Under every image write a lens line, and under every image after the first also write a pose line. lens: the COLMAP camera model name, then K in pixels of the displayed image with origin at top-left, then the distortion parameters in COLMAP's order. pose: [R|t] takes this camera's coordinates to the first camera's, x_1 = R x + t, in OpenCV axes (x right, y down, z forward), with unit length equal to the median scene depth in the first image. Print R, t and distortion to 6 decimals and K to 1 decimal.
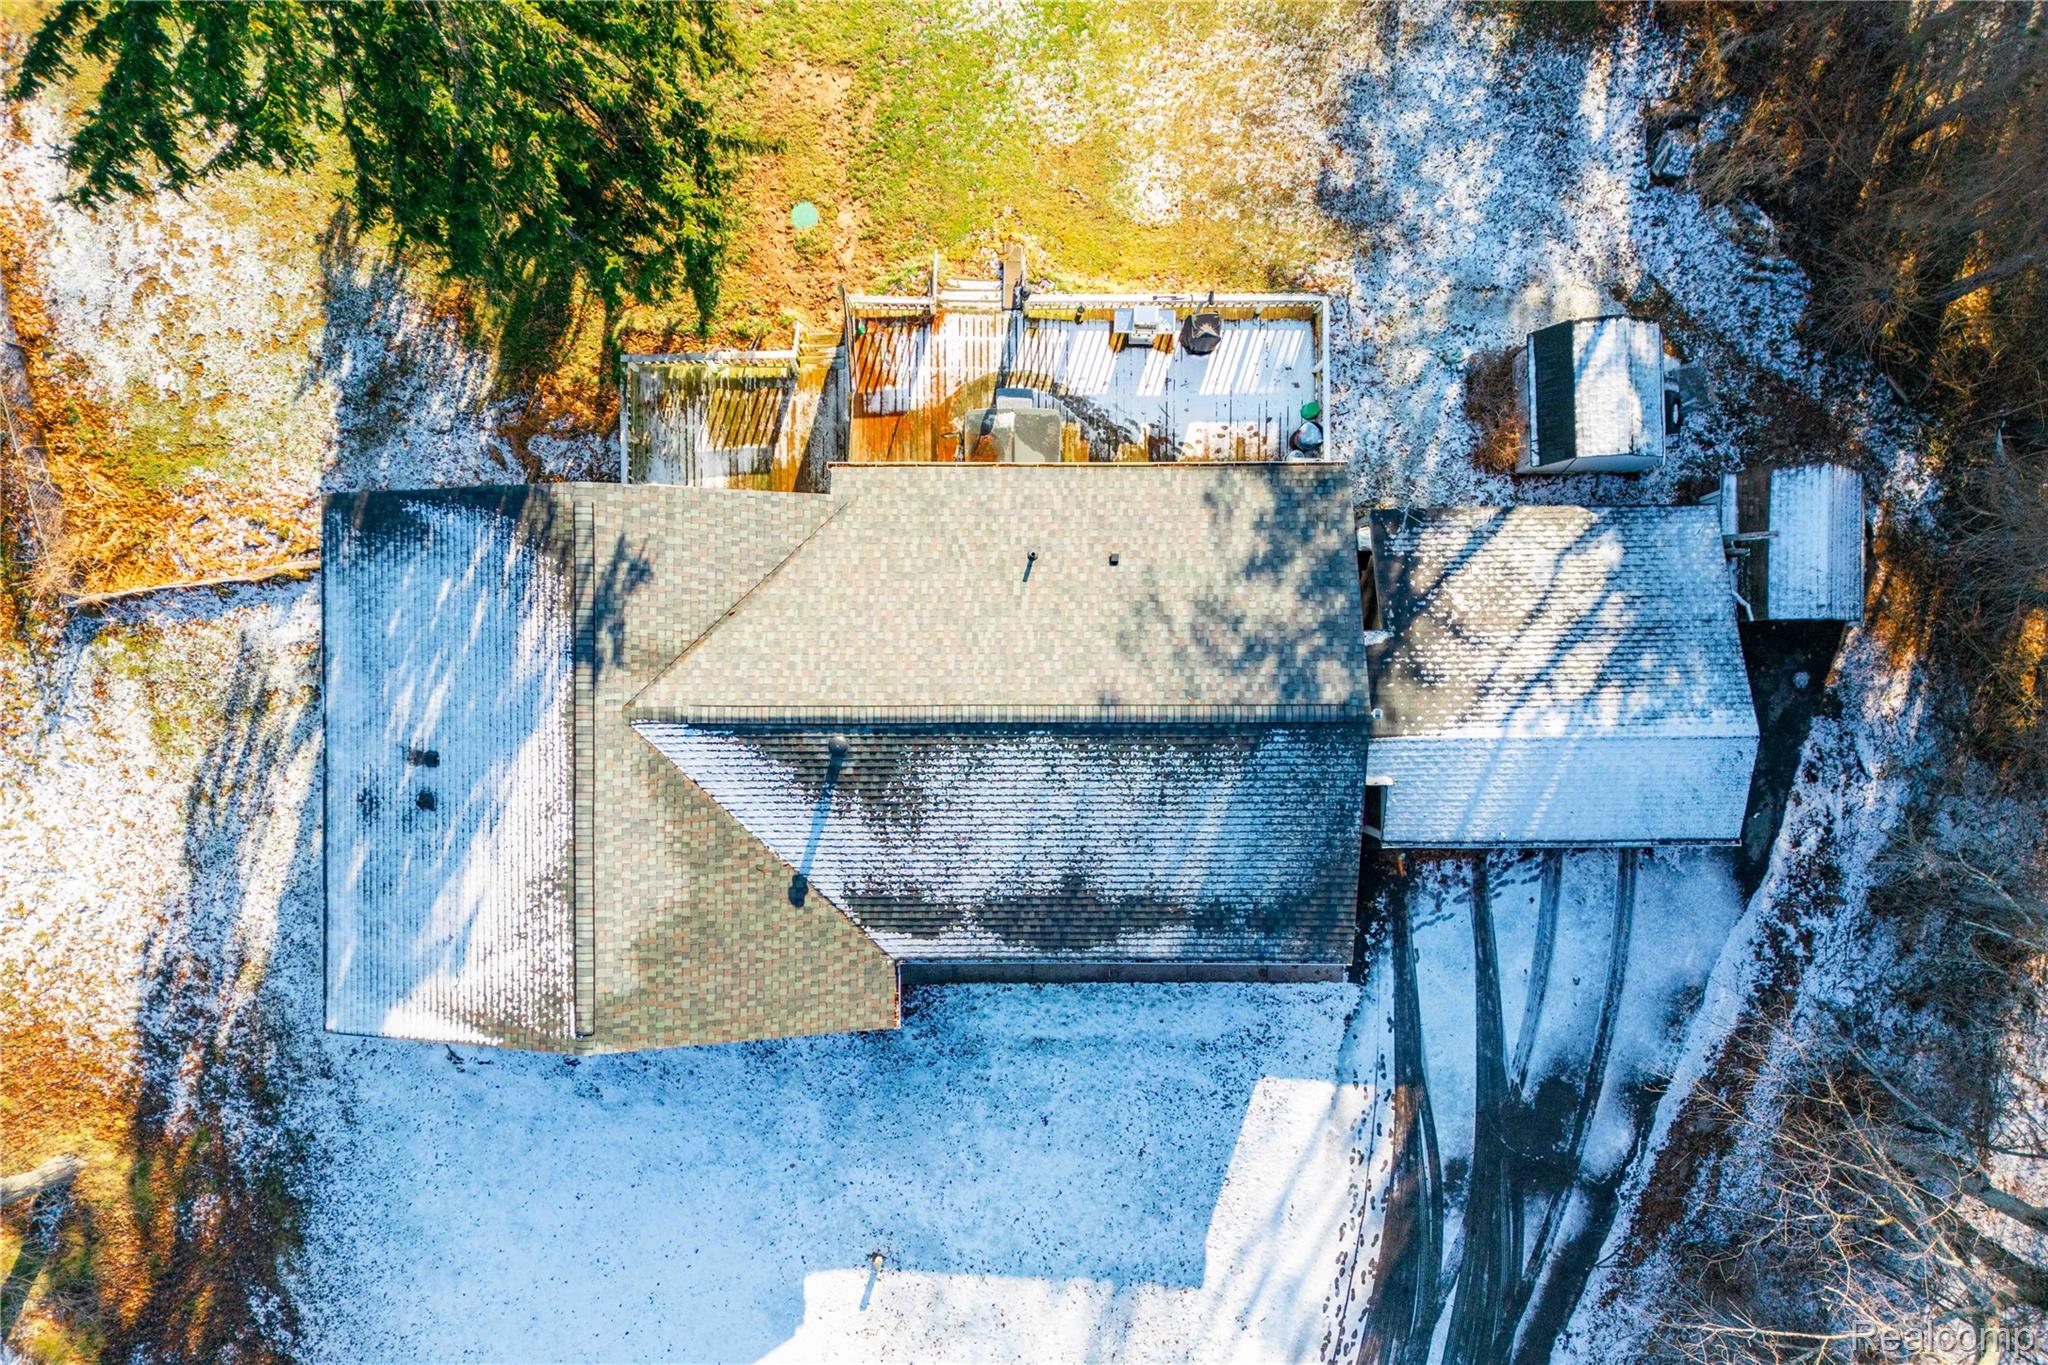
lens RADIAL K [[1548.7, 0, 1010.5], [0, 1548.7, 627.9], [0, 0, 1]] dist [0.013619, 0.000845]
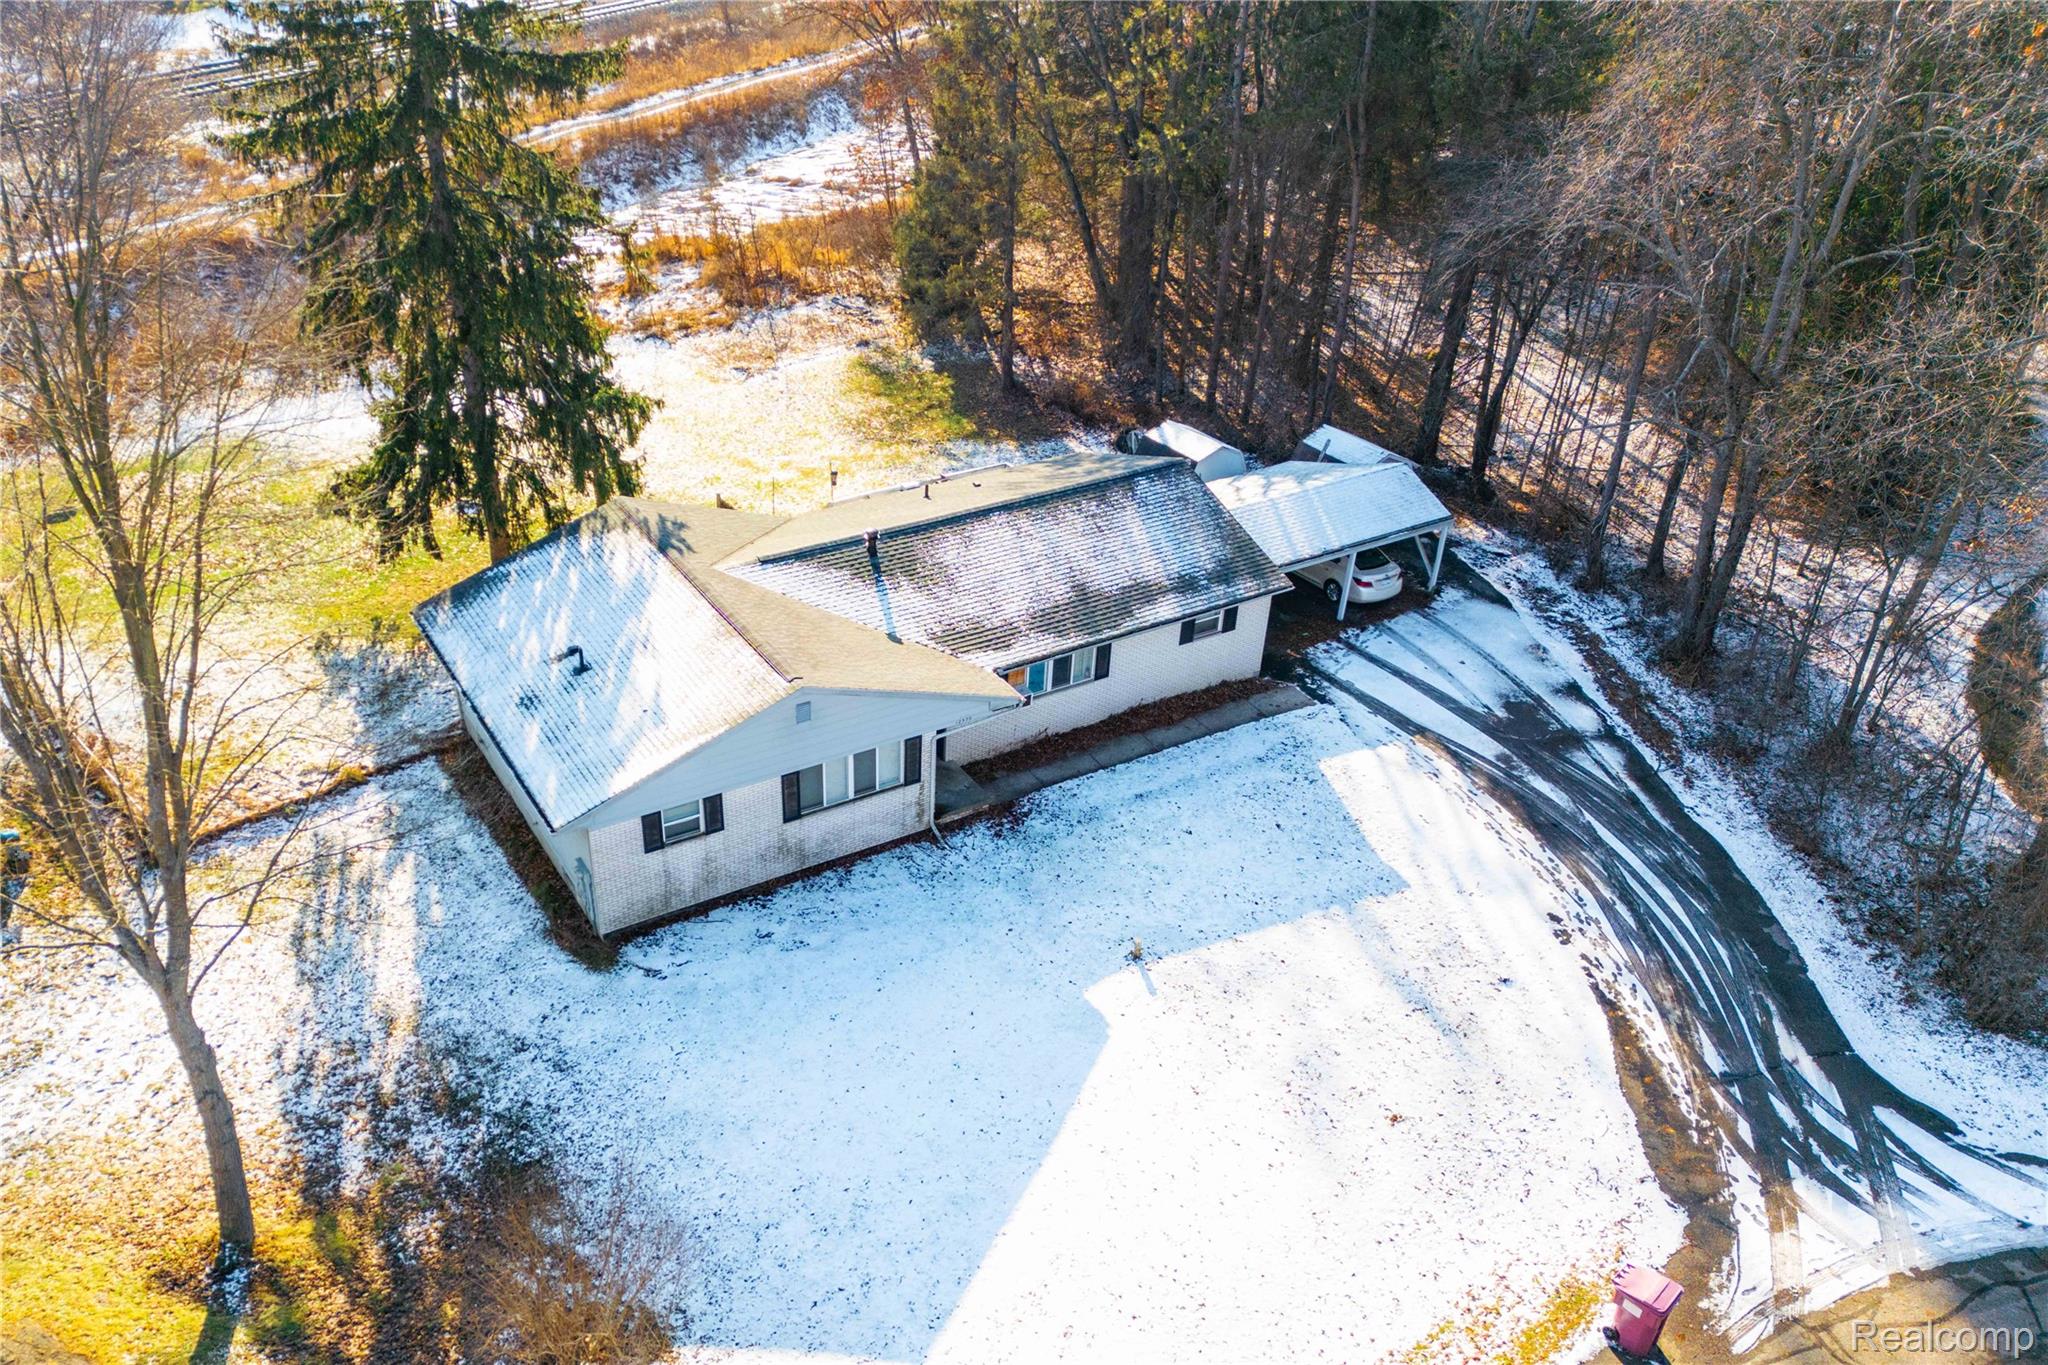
lens RADIAL K [[1607.5, 0, 875.3], [0, 1607.5, 782.0], [0, 0, 1]] dist [0.093528, -0.166754]
pose [[0.882113, -0.254078, 0.396637, -0.604155], [0.470738, 0.505505, -0.723097, 1.006485], [-0.016779, 0.824566, 0.565517, 0.341267]]
